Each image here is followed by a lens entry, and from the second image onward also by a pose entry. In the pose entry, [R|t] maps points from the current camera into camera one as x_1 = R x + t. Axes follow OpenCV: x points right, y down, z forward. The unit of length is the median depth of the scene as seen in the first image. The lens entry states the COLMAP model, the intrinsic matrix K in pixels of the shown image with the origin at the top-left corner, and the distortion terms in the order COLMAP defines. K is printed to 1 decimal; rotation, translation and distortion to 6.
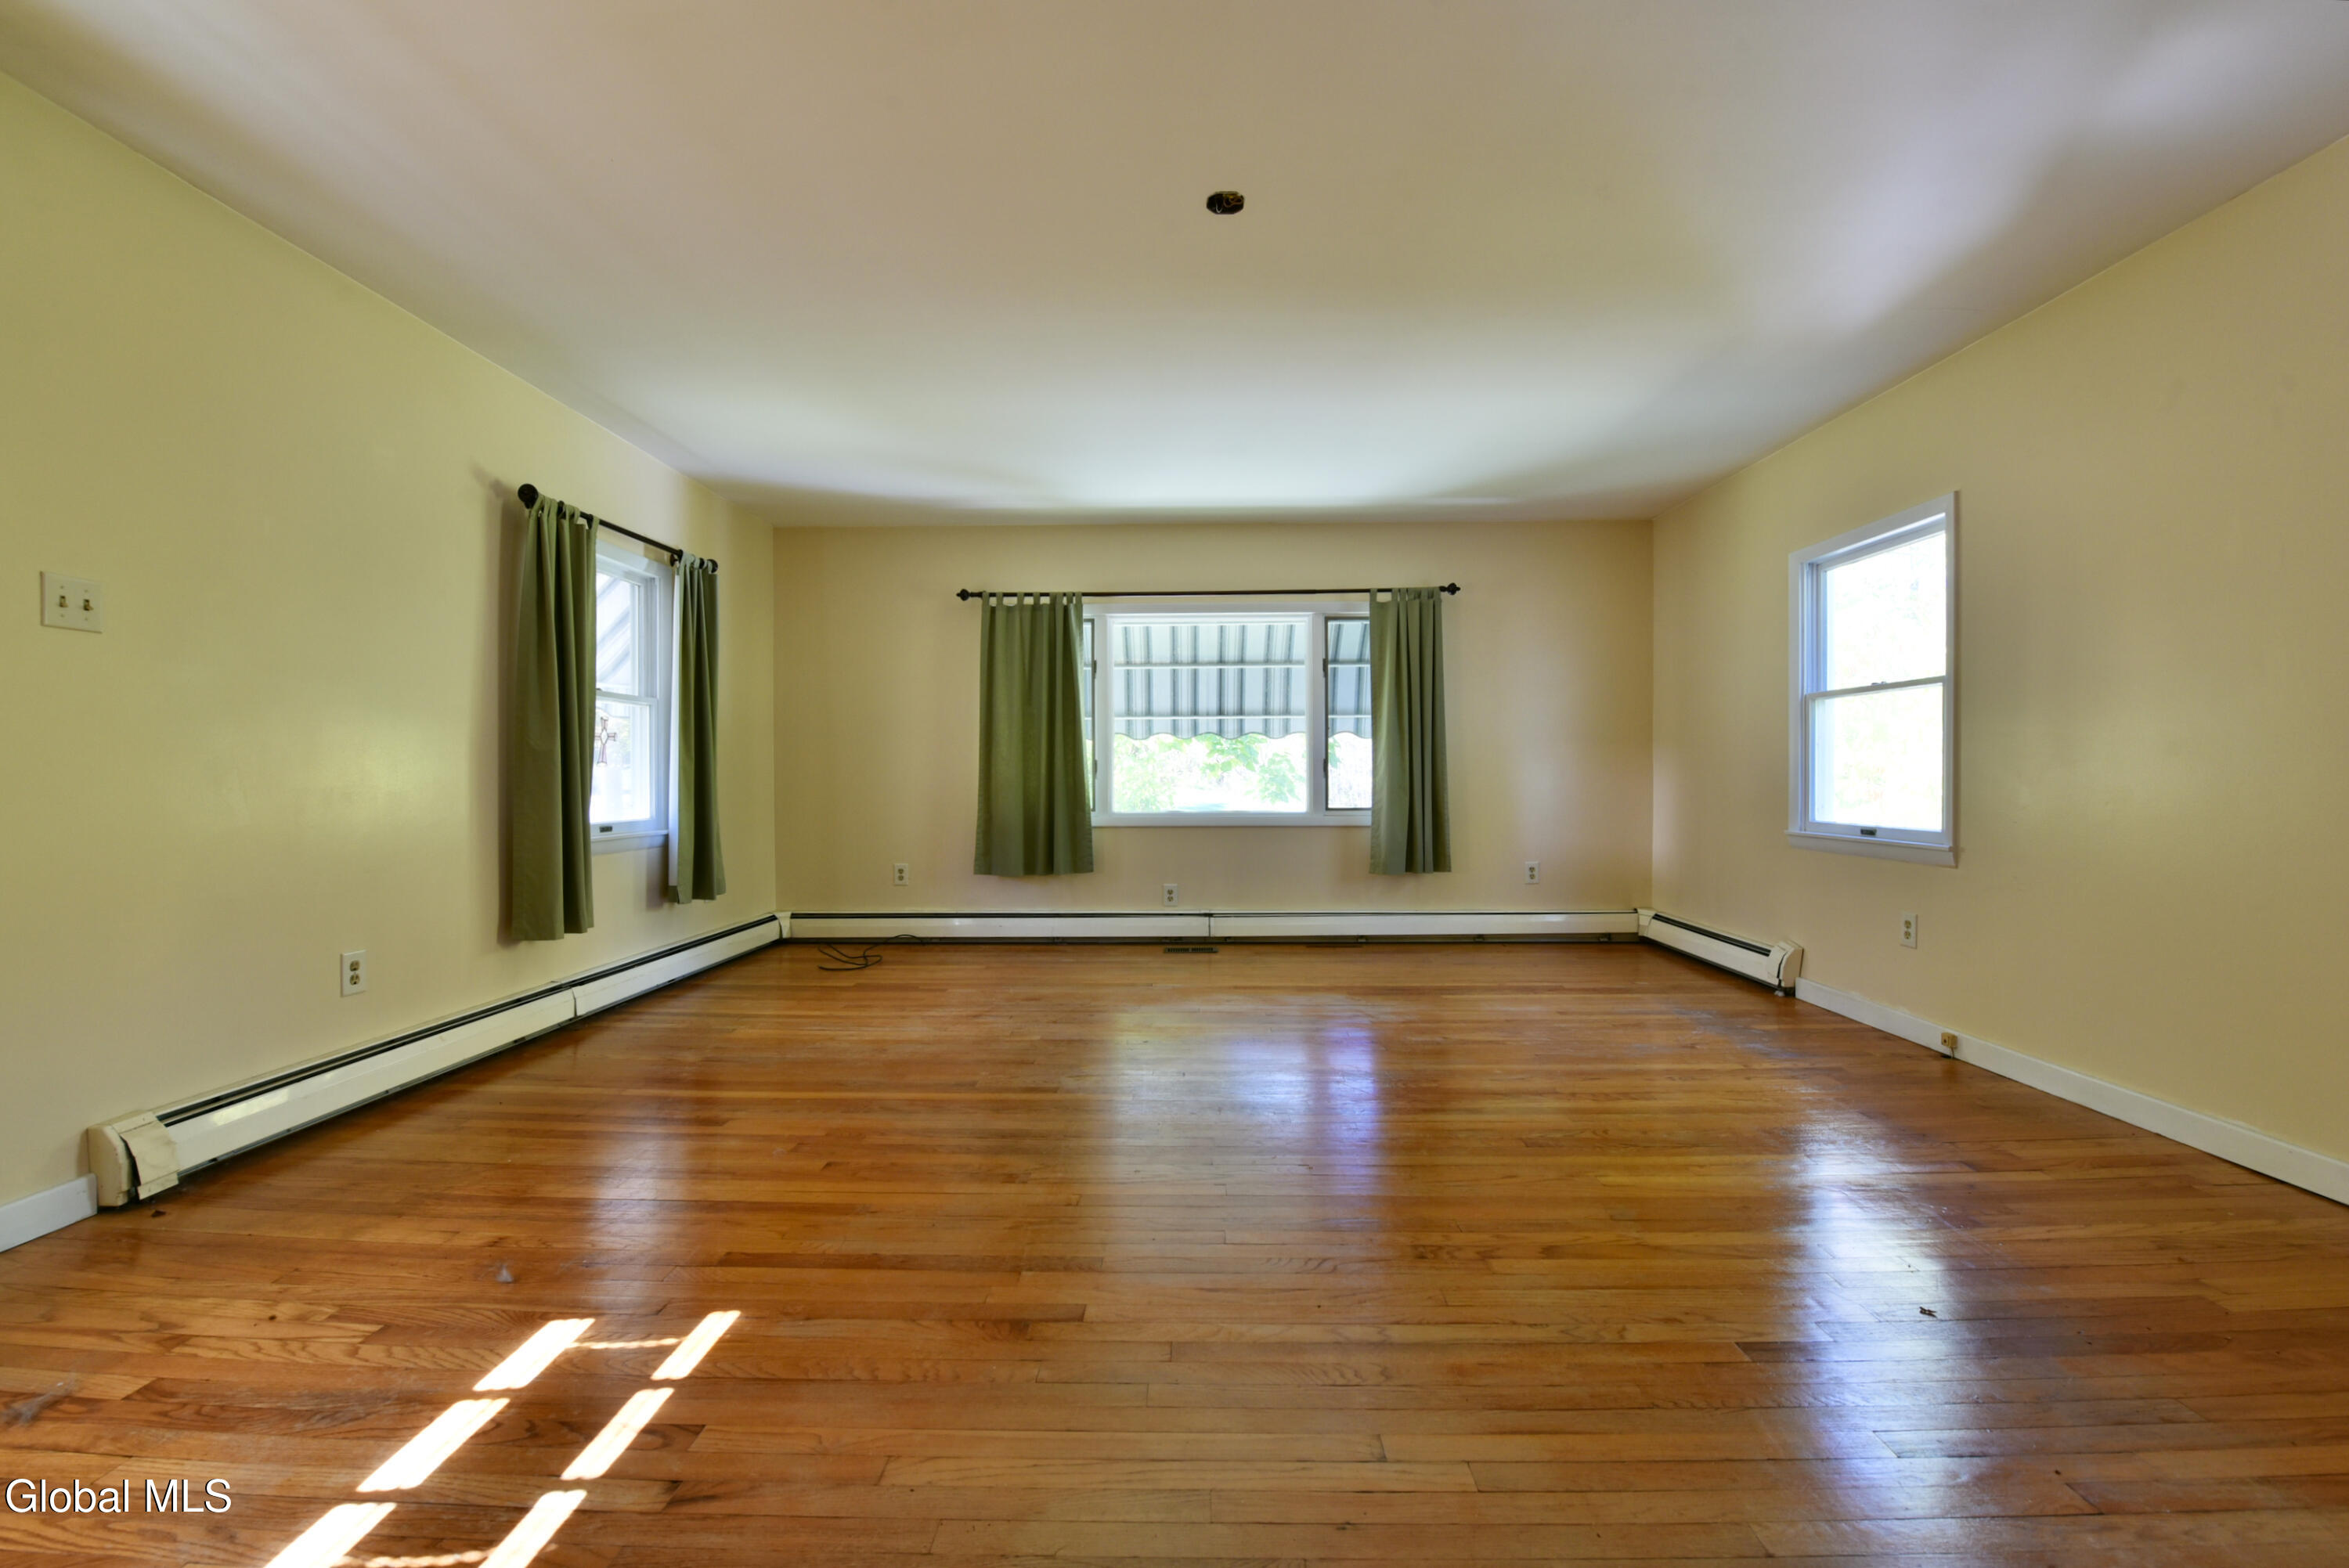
lens RADIAL K [[958.4, 0, 1183.6], [0, 958.4, 785.2], [0, 0, 1]] dist [-0.017884, -0.000990]
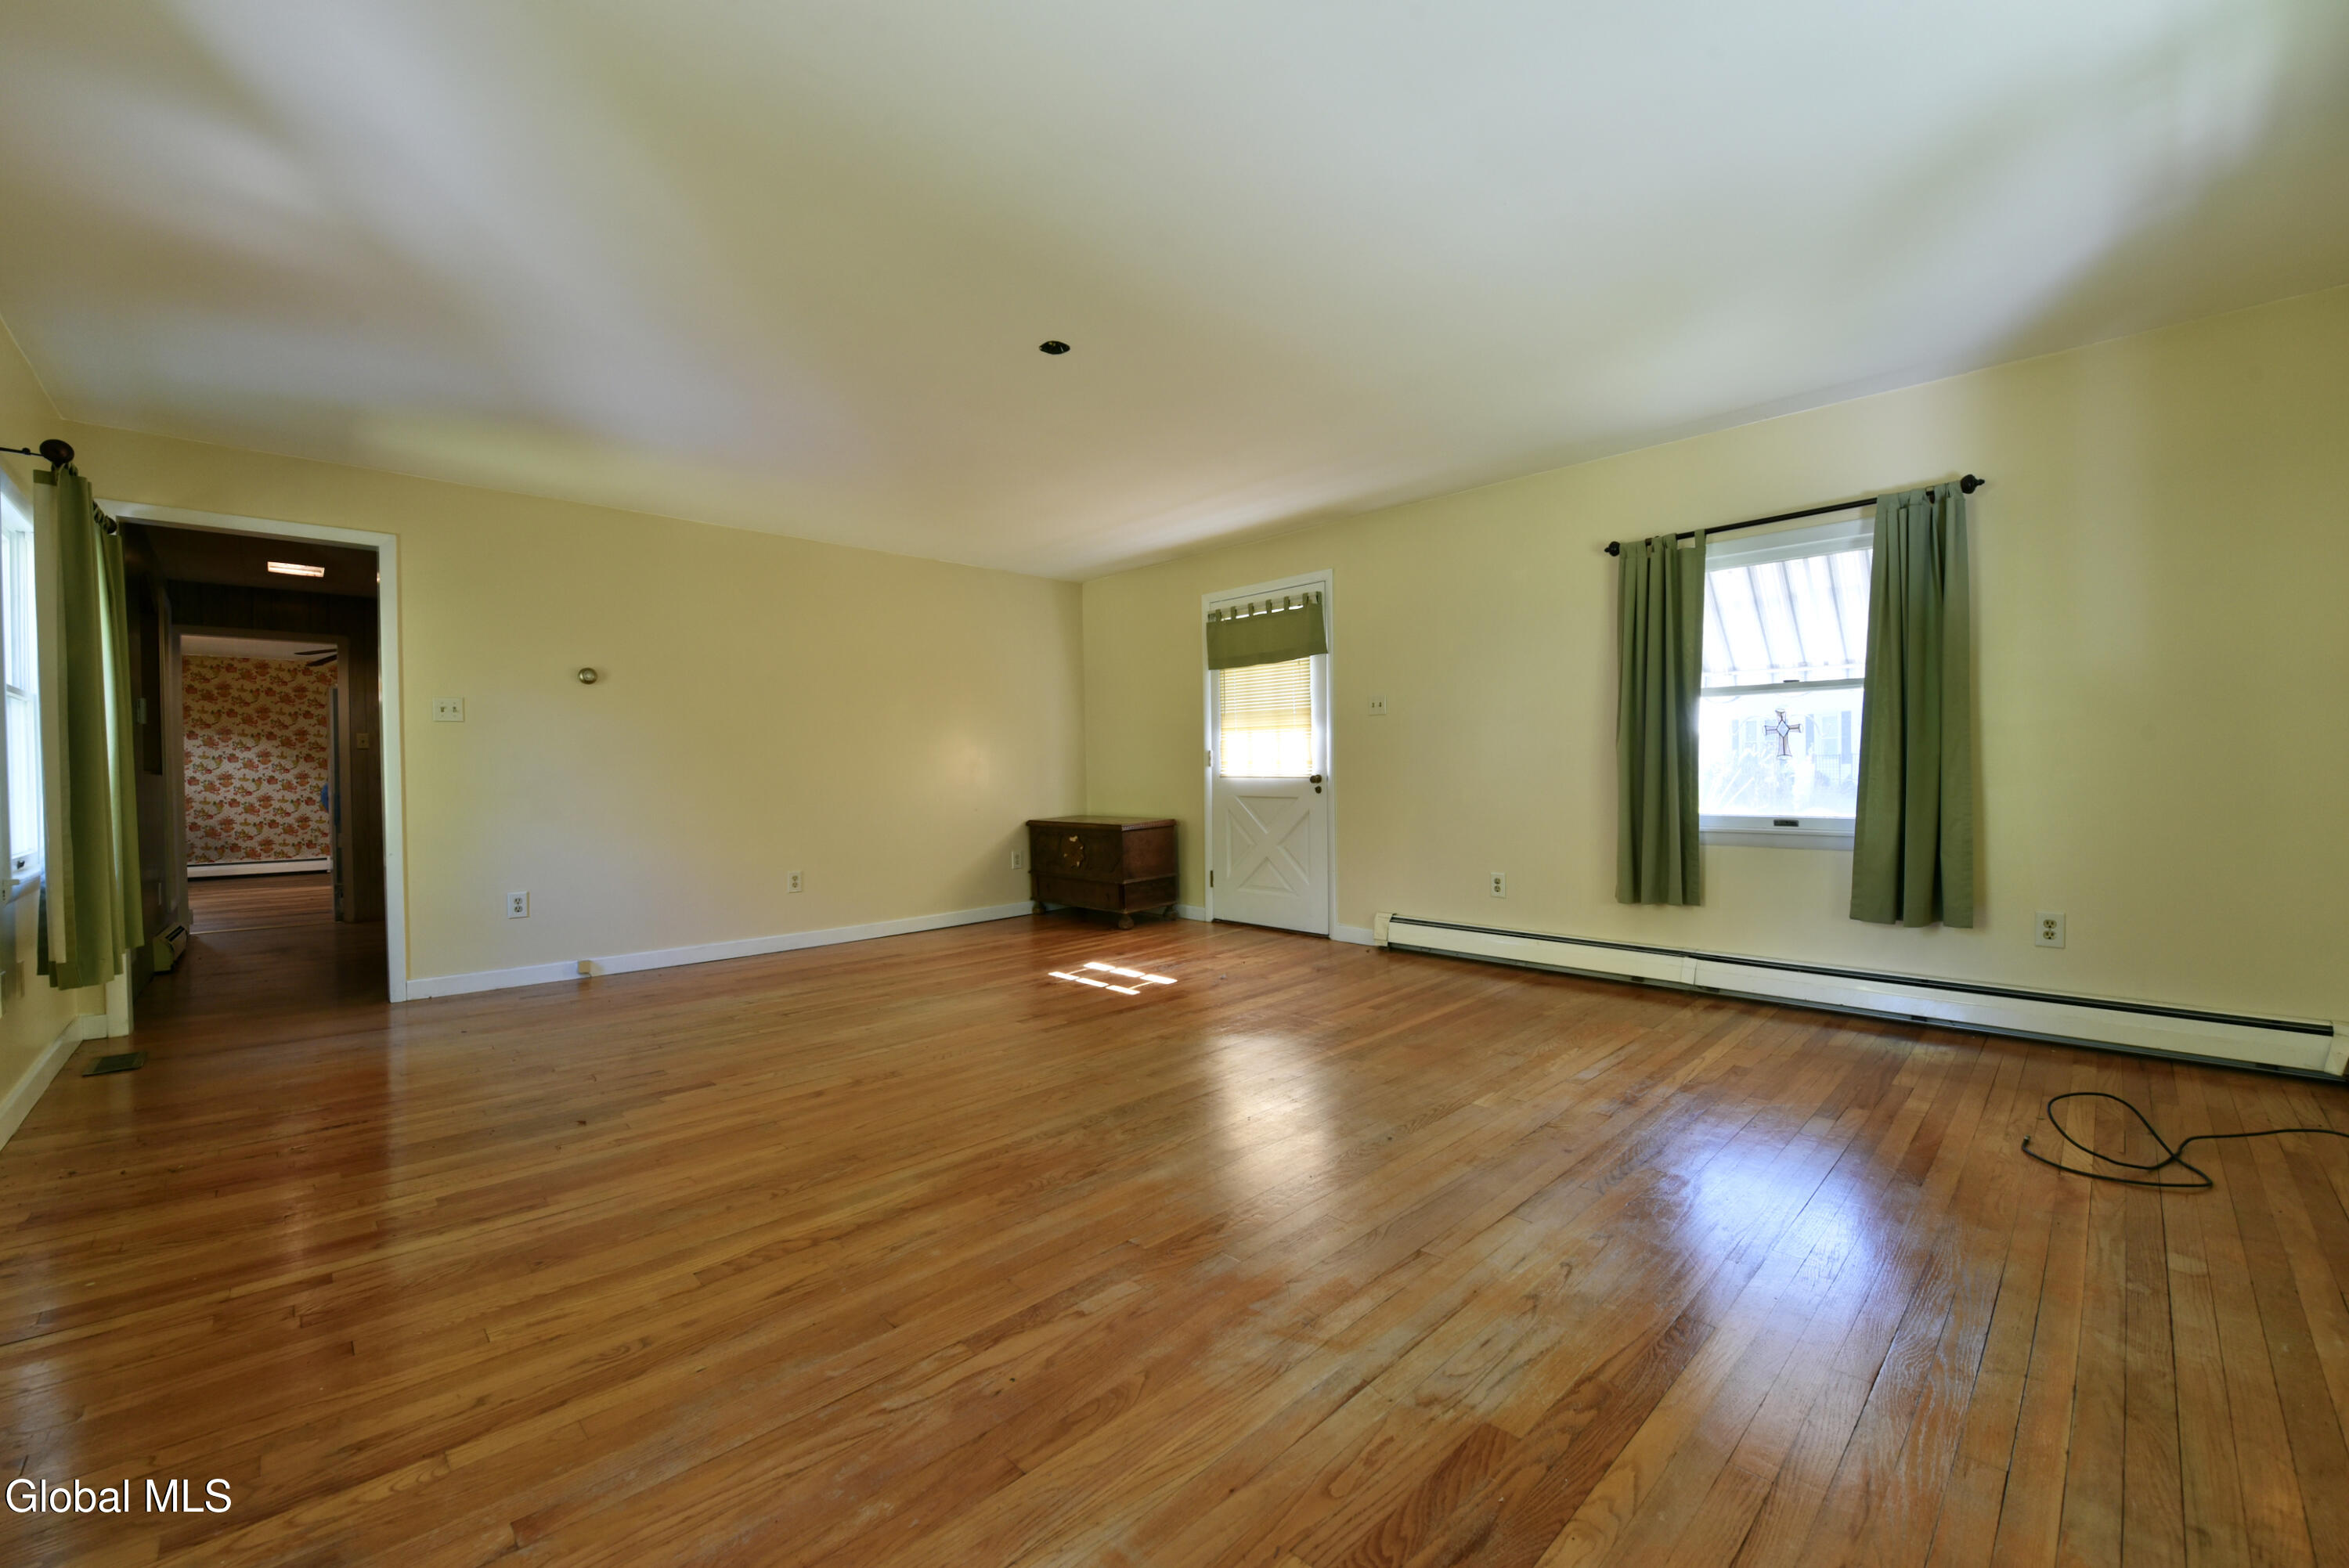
lens RADIAL K [[958.4, 0, 1183.6], [0, 958.4, 785.2], [0, 0, 1]] dist [-0.017884, -0.000990]
pose [[-0.706608, 0.021741, -0.707271, 0.396457], [0.007656, 0.999704, 0.023082, -0.015277], [0.707563, 0.010895, -0.706566, 0.946294]]
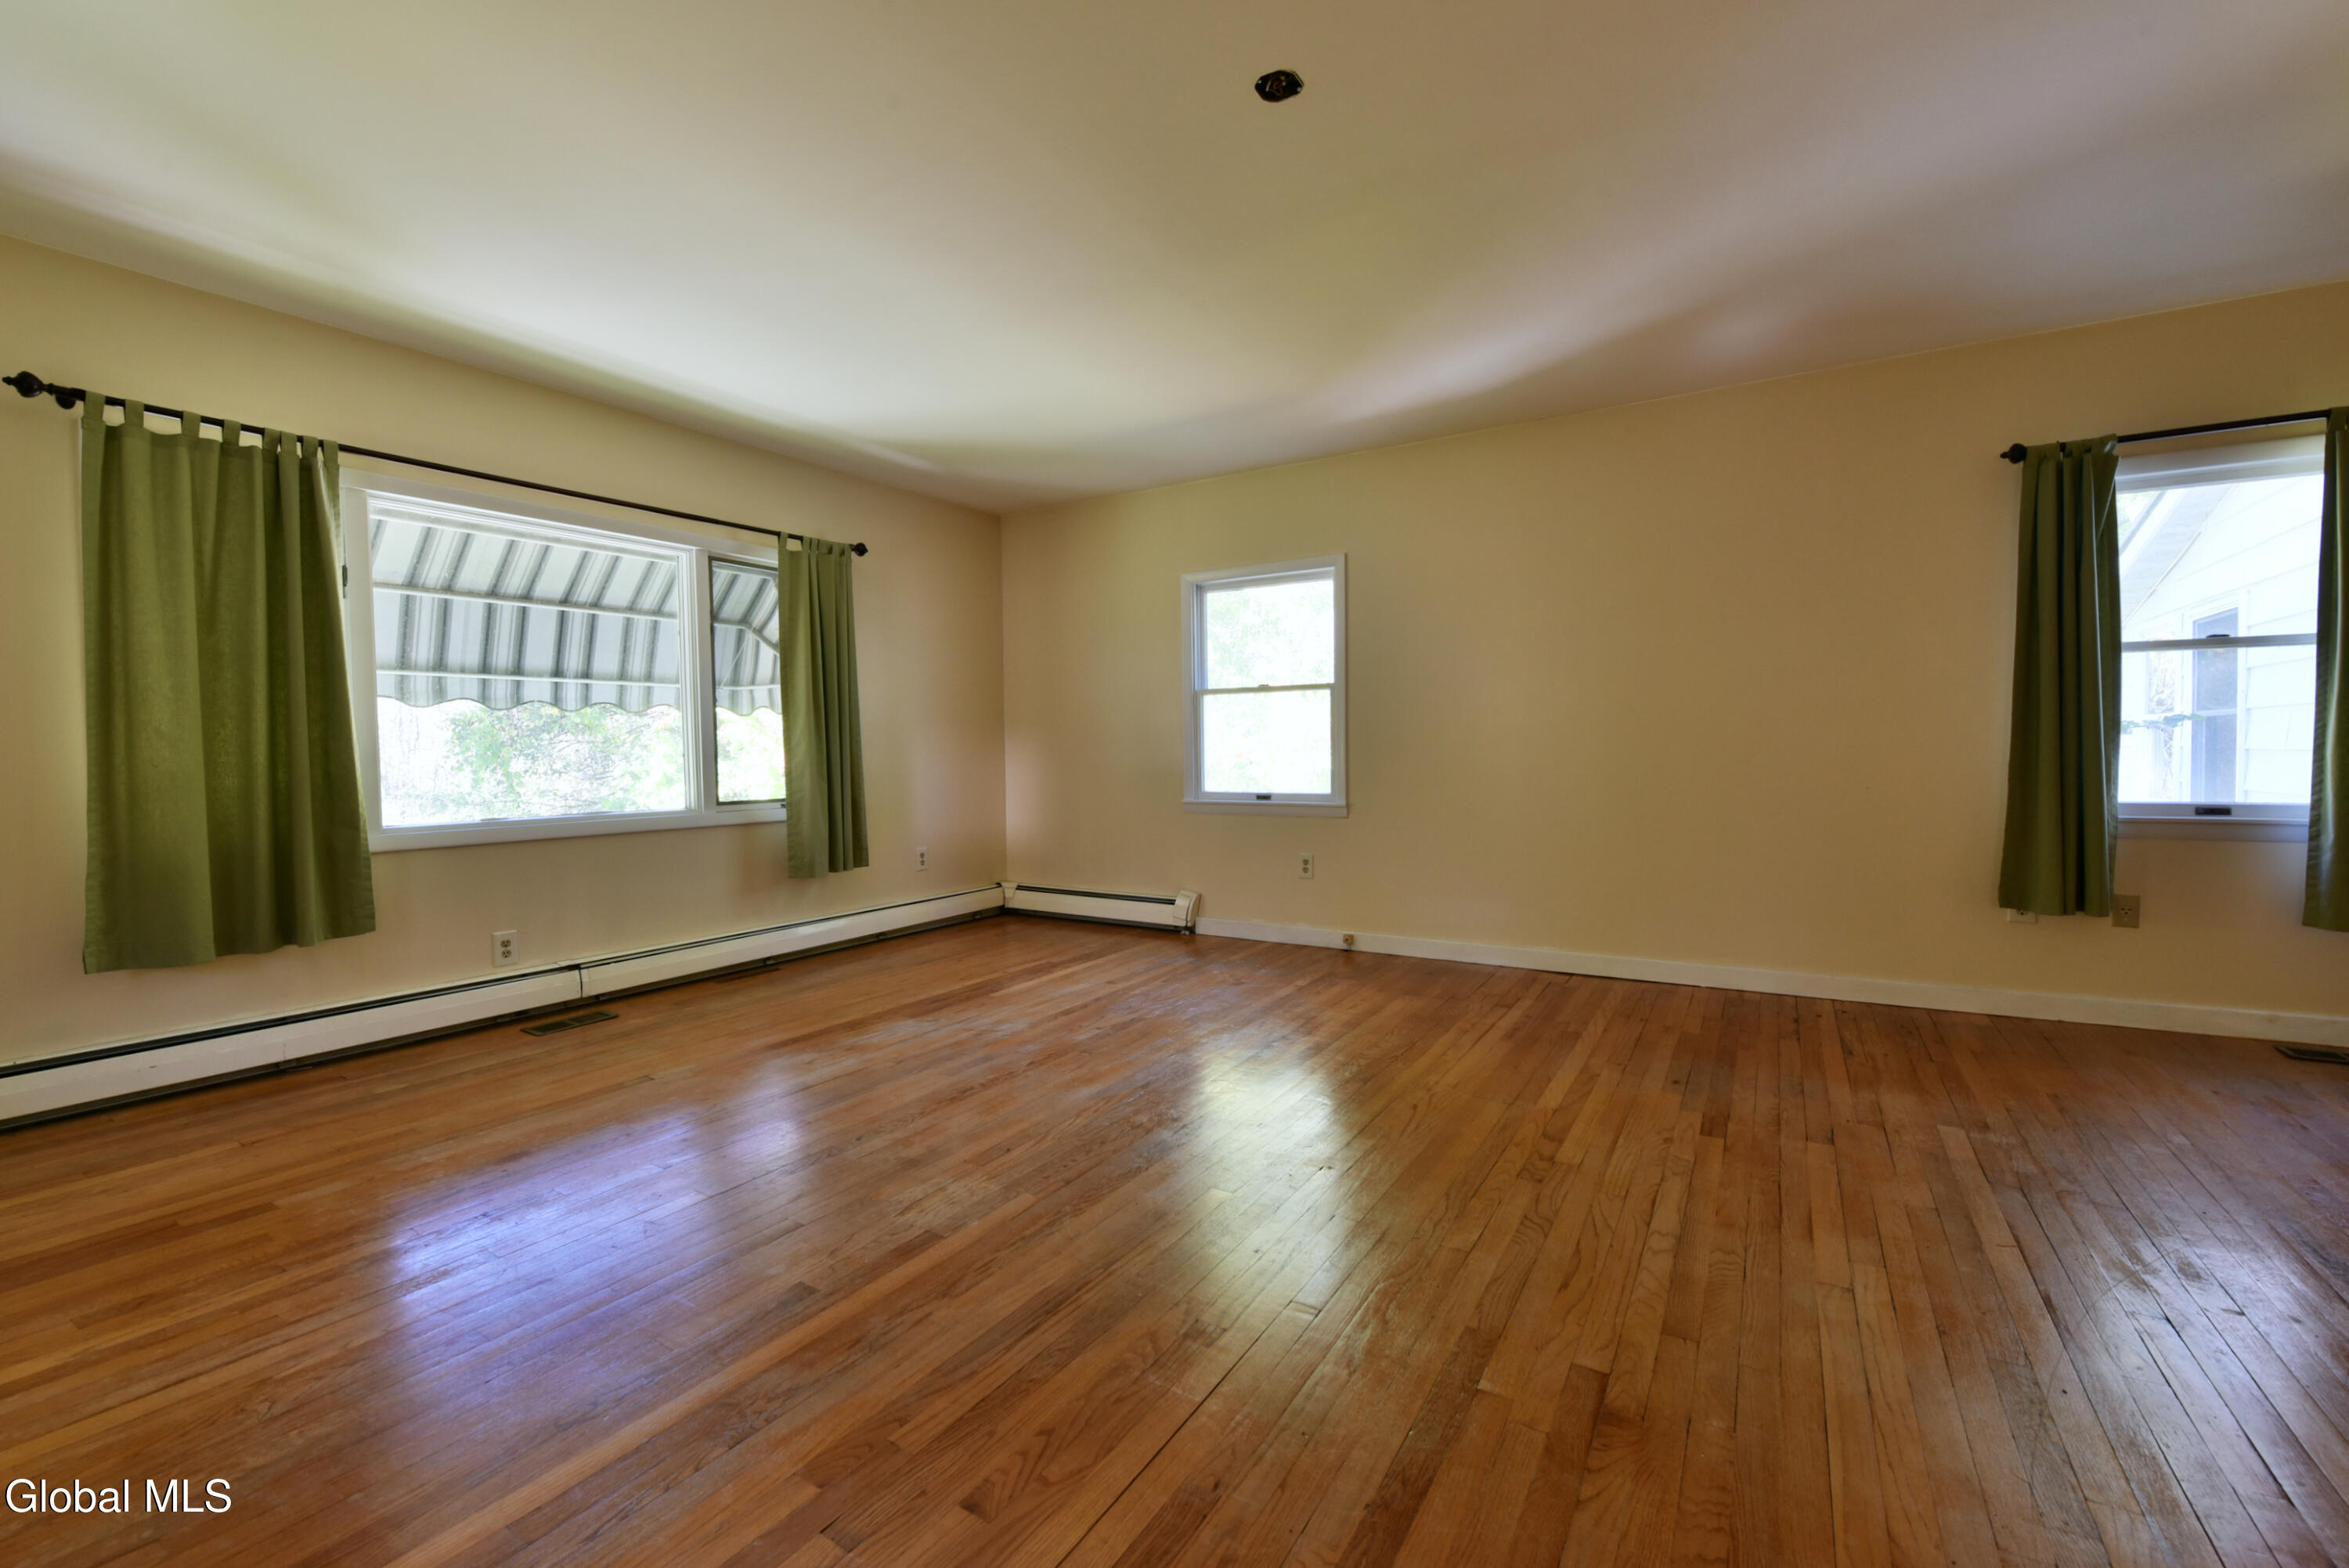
lens RADIAL K [[958.4, 0, 1183.6], [0, 958.4, 785.2], [0, 0, 1]] dist [-0.017884, -0.000990]
pose [[0.513792, -0.033643, 0.857255, -0.344426], [0.018662, 0.999433, 0.028038, -0.005102], [-0.857712, 0.001592, 0.514128, 0.291502]]
